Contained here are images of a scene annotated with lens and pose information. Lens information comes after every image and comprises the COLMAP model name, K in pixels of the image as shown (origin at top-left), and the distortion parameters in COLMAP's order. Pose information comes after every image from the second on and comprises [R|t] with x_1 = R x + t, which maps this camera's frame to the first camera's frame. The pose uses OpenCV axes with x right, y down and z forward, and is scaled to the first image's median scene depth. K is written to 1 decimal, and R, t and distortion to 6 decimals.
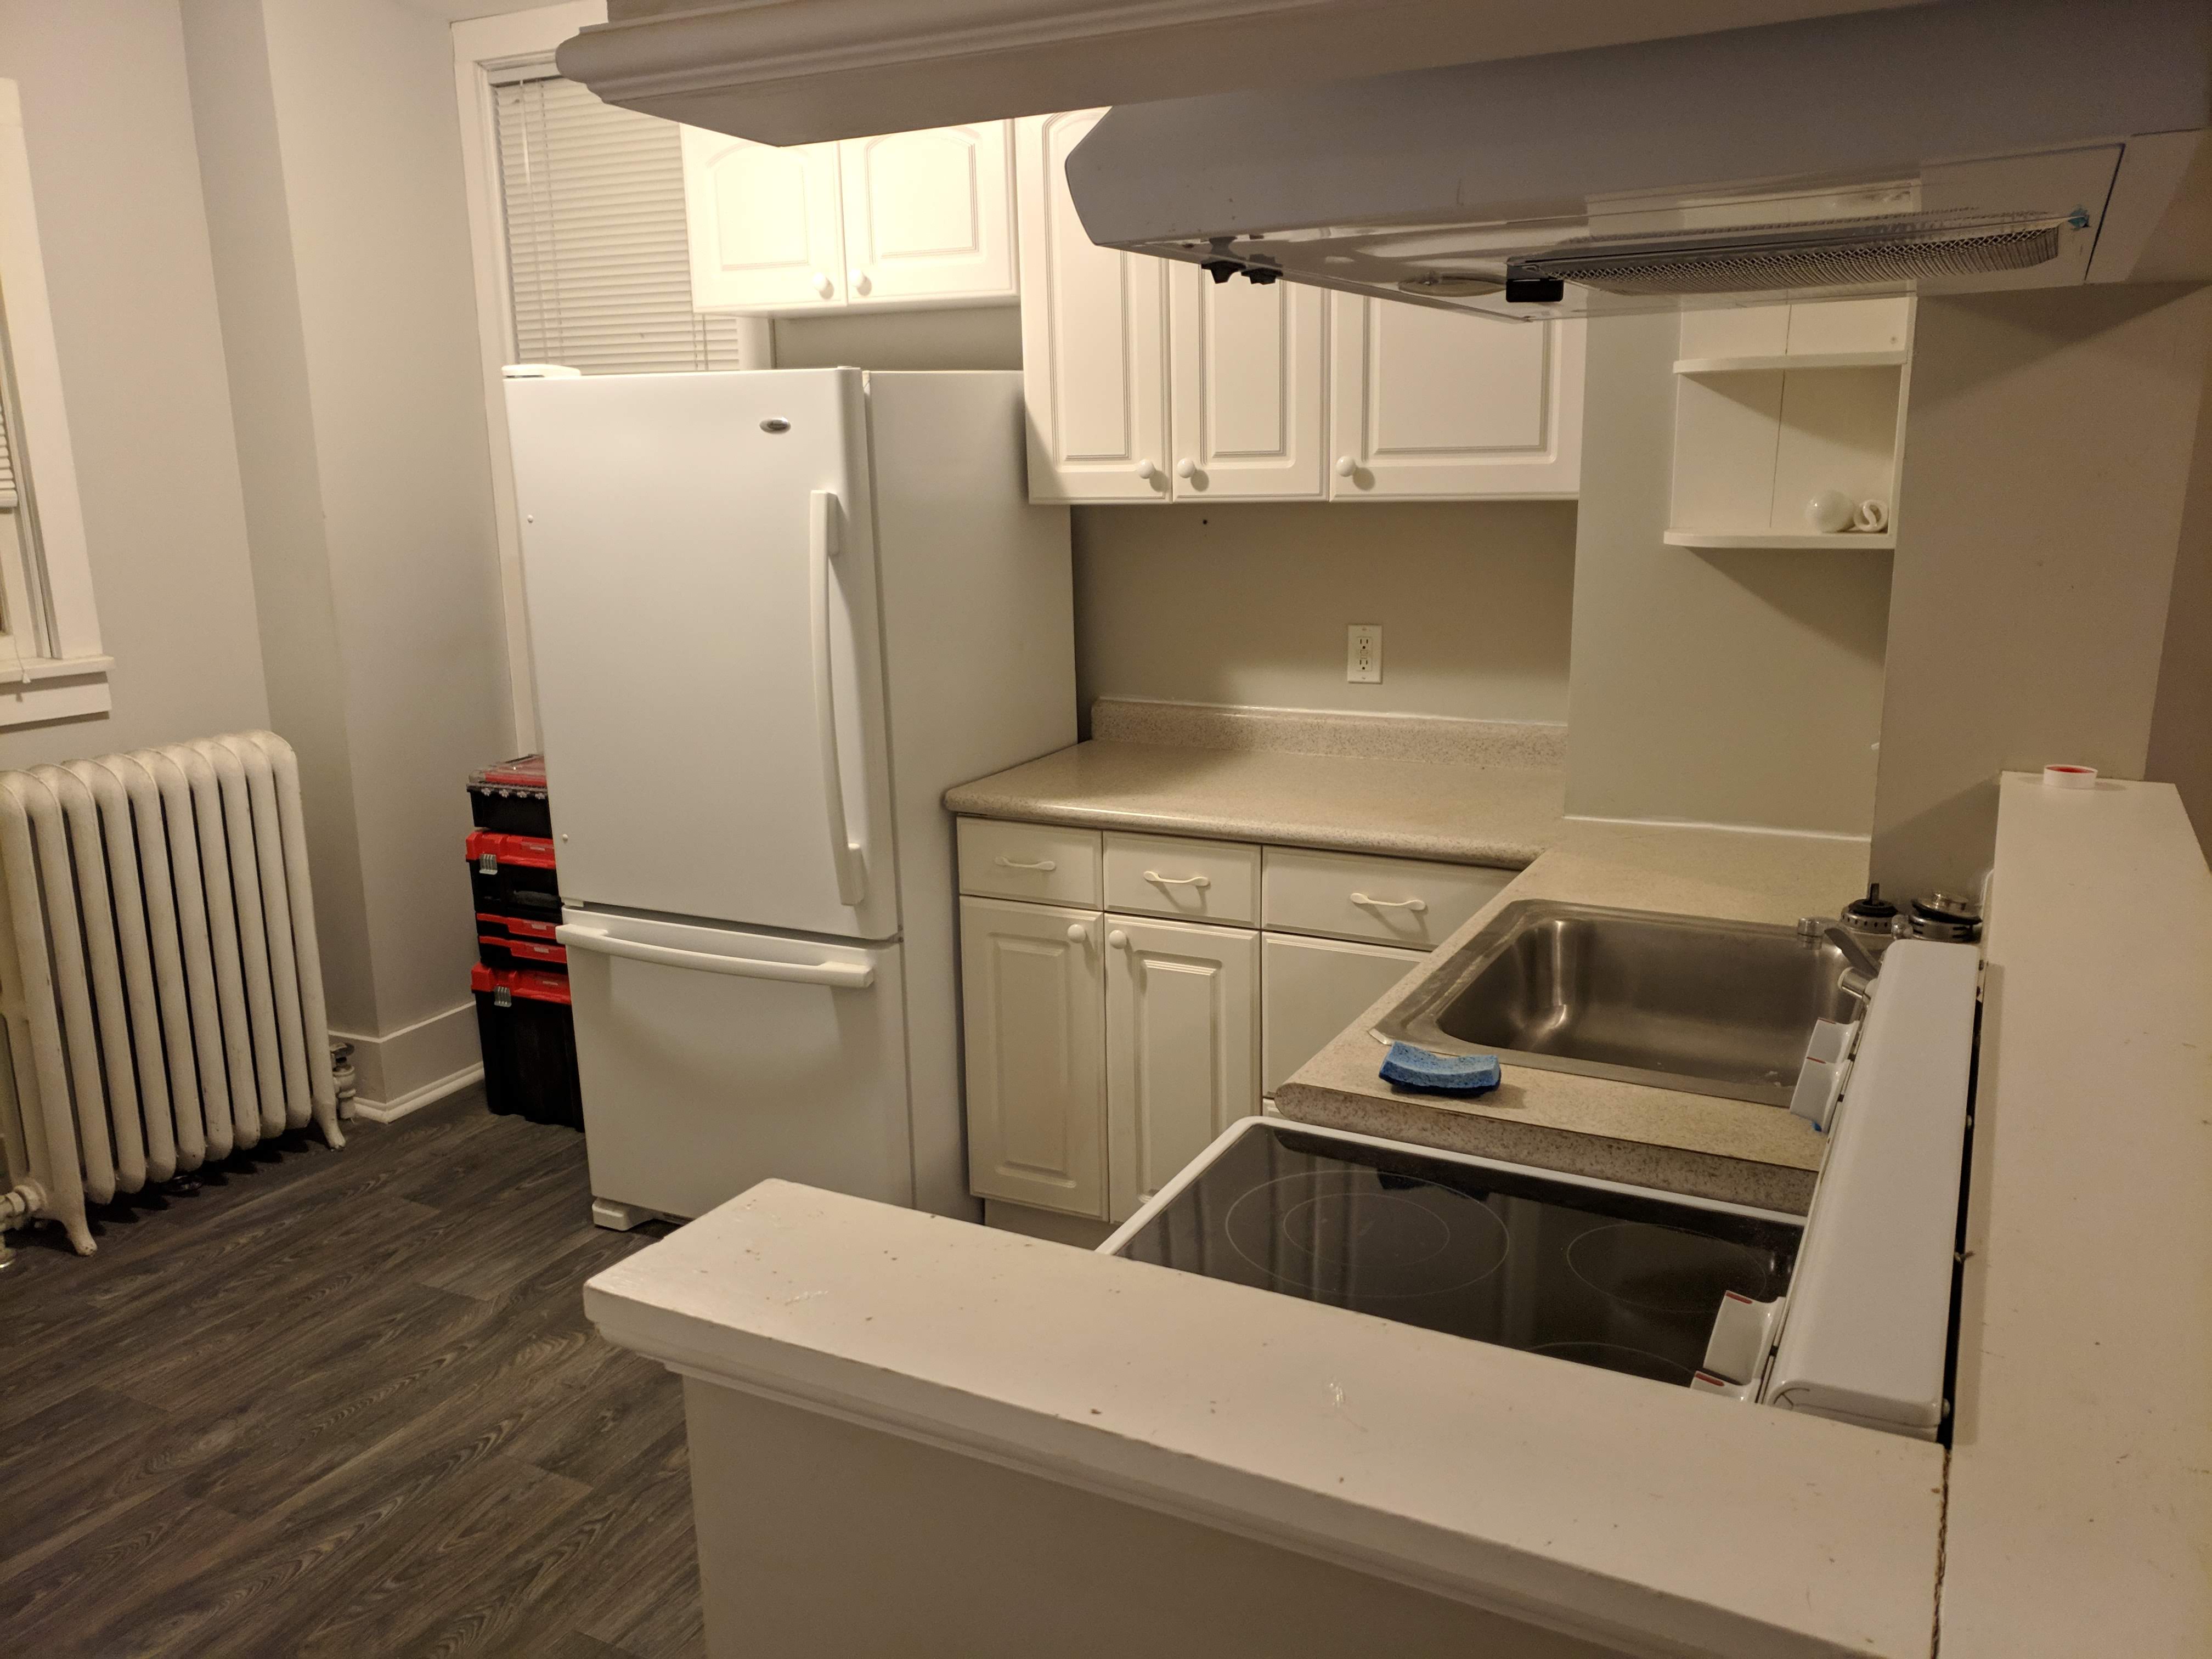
lens RADIAL K [[1690.5, 0, 1106.0], [0, 1690.5, 829.5], [0, 0, 1]] dist [0.035626, 0.000062]
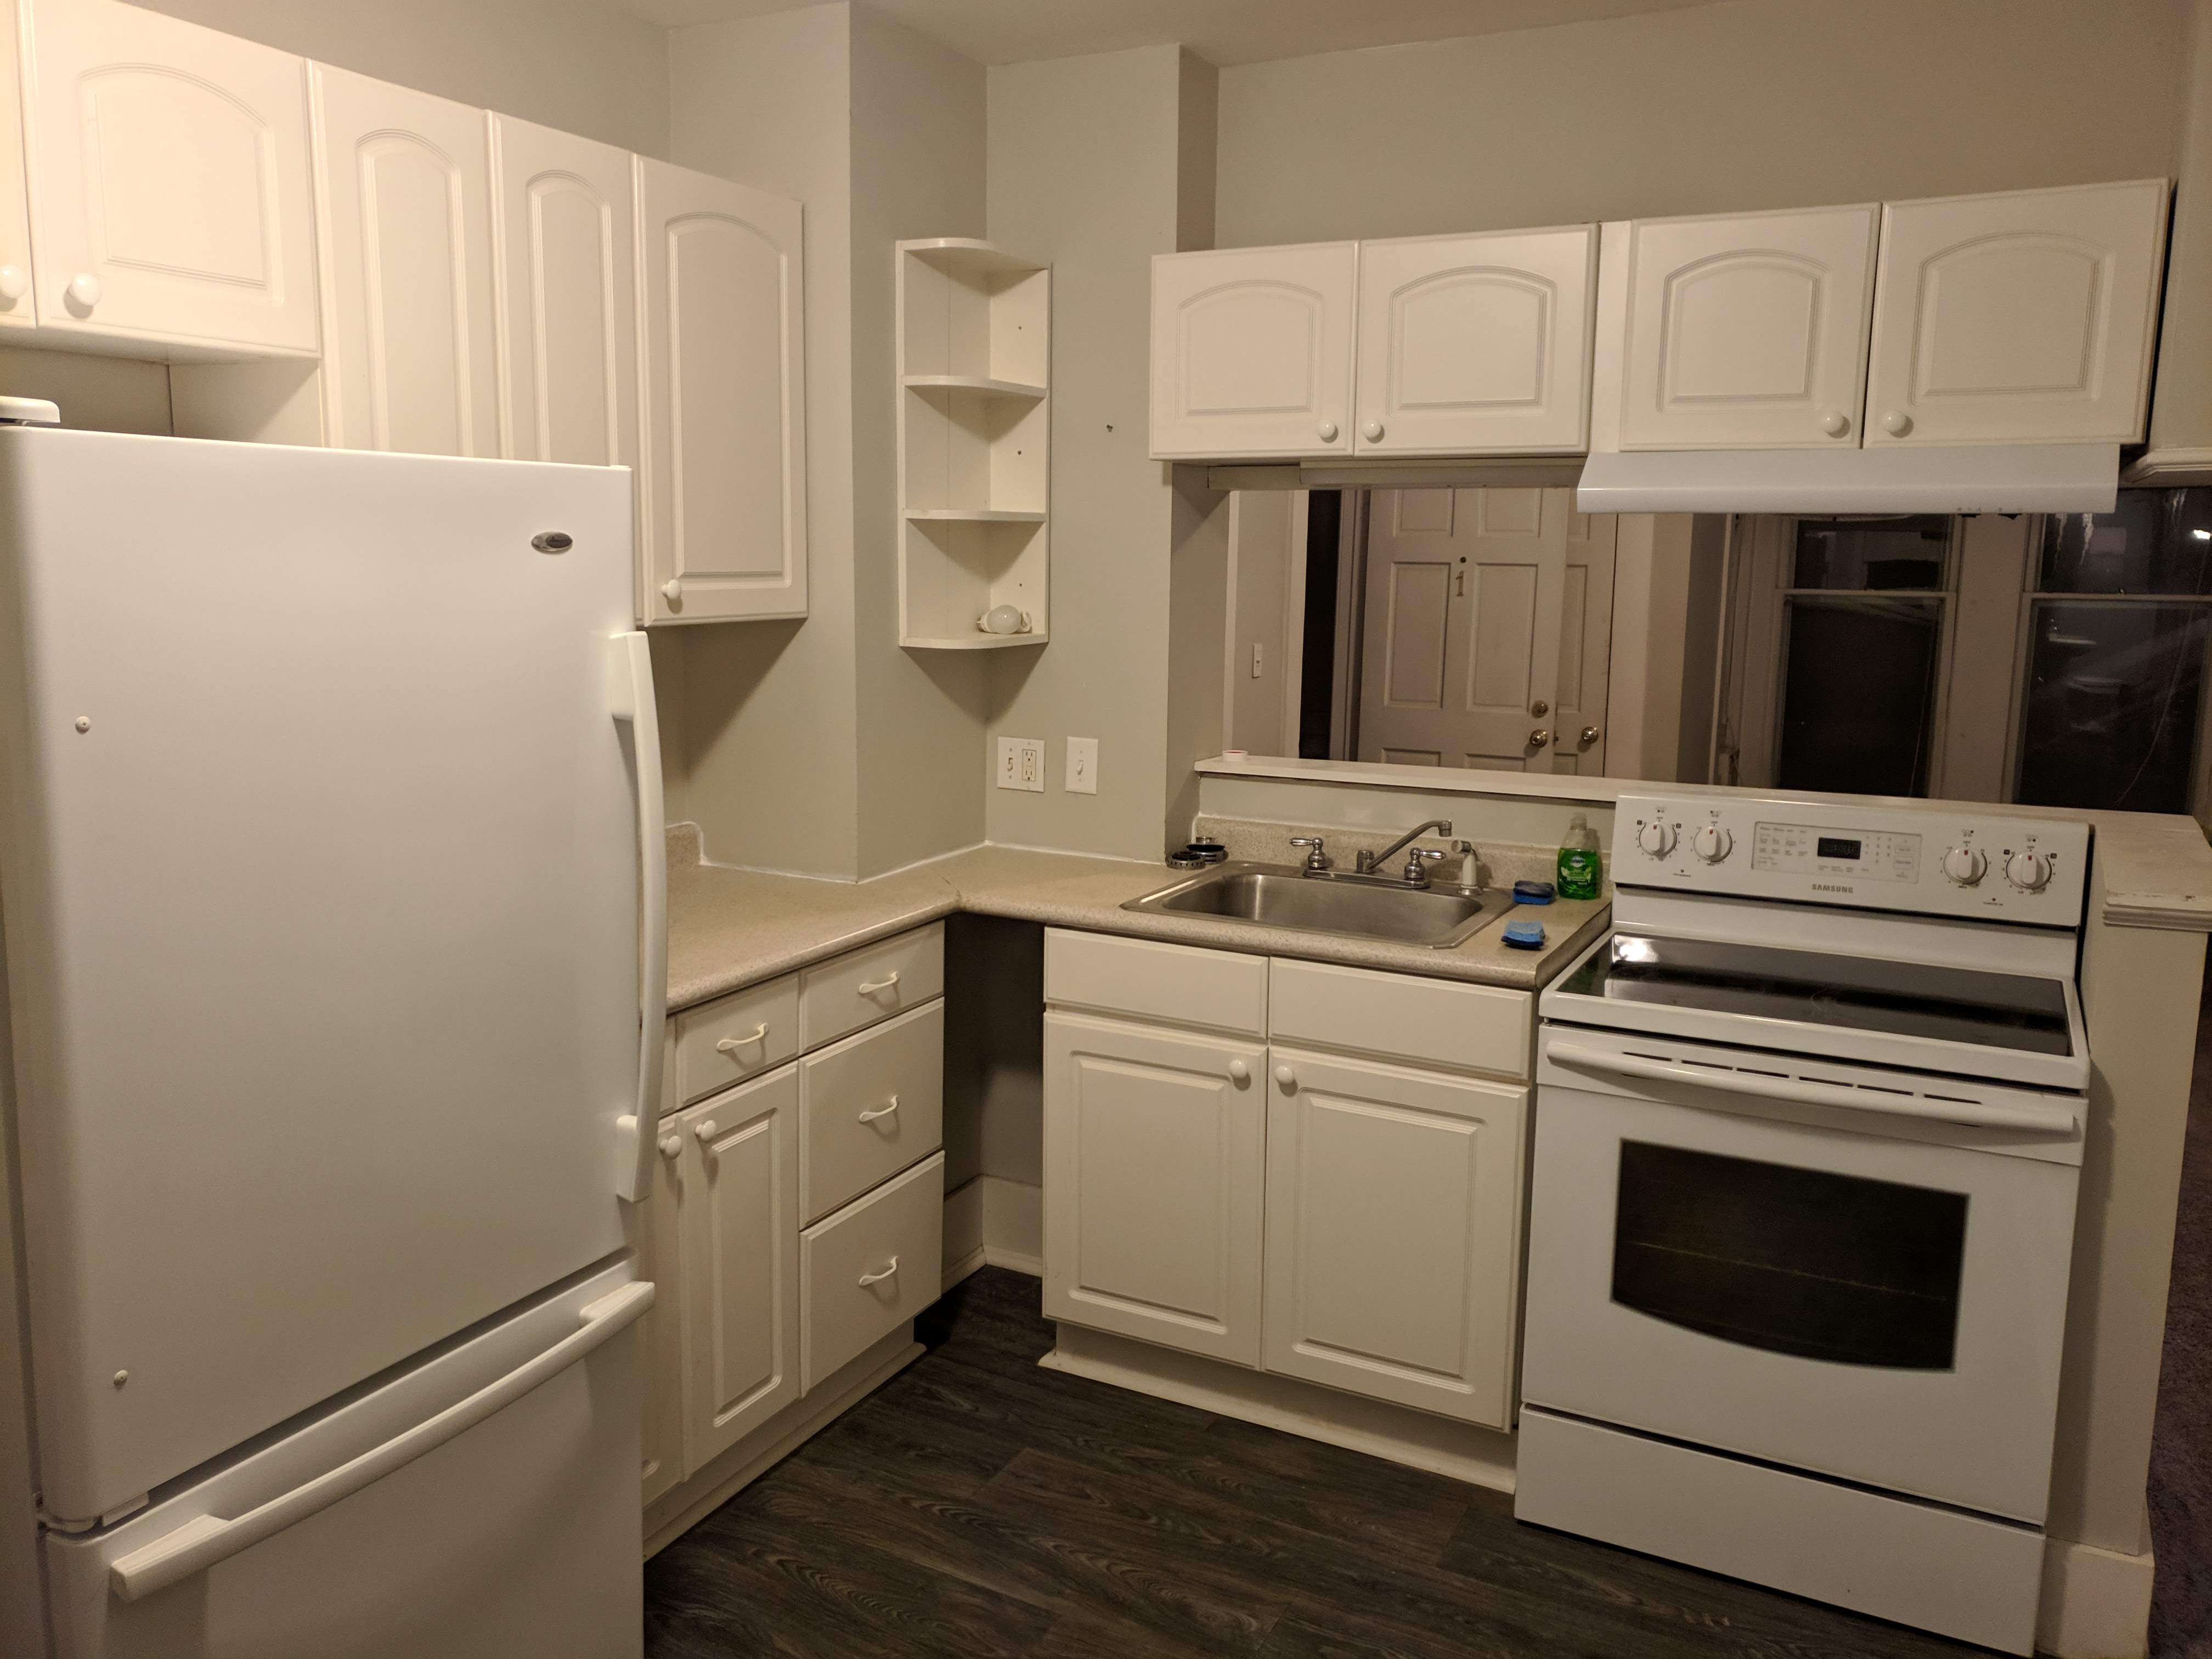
lens RADIAL K [[1695.3, 0, 1105.6], [0, 1695.3, 798.7], [0, 0, 1]] dist [-0.001303, -0.001183]
pose [[0.002103, -0.131366, 0.991332, -0.882917], [0.219190, 0.967287, 0.127715, -0.176086], [-0.975680, 0.217021, 0.030828, 0.784670]]
